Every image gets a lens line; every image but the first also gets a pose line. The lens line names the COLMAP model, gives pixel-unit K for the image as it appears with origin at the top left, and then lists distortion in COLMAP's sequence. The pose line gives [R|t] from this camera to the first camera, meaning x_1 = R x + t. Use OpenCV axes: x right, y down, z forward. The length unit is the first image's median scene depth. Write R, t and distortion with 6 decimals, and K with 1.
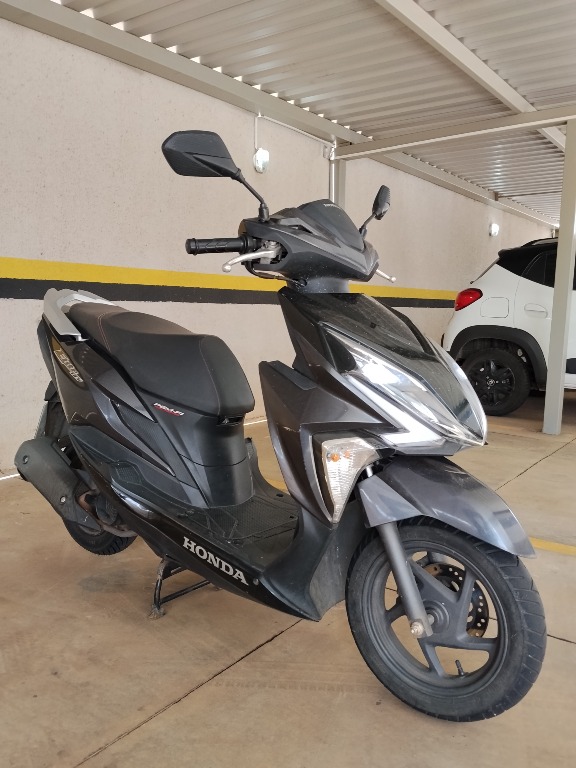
lens RADIAL K [[653.0, 0, 288.0], [0, 653.0, 384.0], [0, 0, 1]] dist [0.065940, -0.127286]
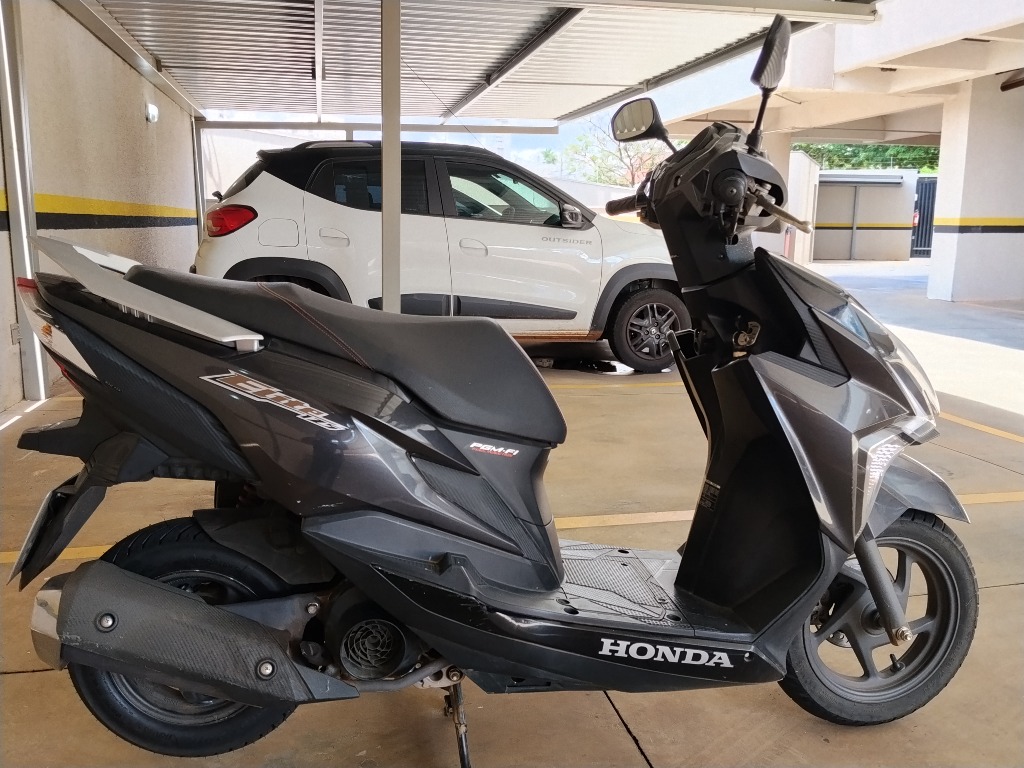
lens RADIAL K [[870.7, 0, 512.0], [0, 870.7, 384.0], [0, 0, 1]] dist [0.065940, -0.127286]
pose [[0.659522, -0.137815, 0.738944, -0.831093], [0.082579, 0.990383, 0.111005, -0.118799], [-0.747136, -0.012189, 0.664560, 0.511284]]
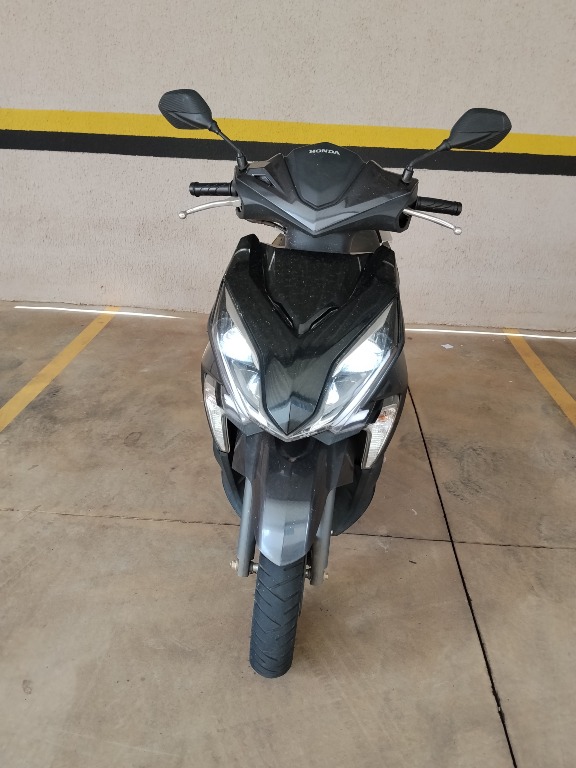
lens RADIAL K [[653.0, 0, 288.0], [0, 653.0, 384.0], [0, 0, 1]] dist [0.065940, -0.127286]
pose [[0.543039, 0.339385, -0.768066, 0.847968], [-0.130048, 0.937639, 0.322367, -0.247824], [0.829576, -0.075173, 0.553311, 0.401978]]
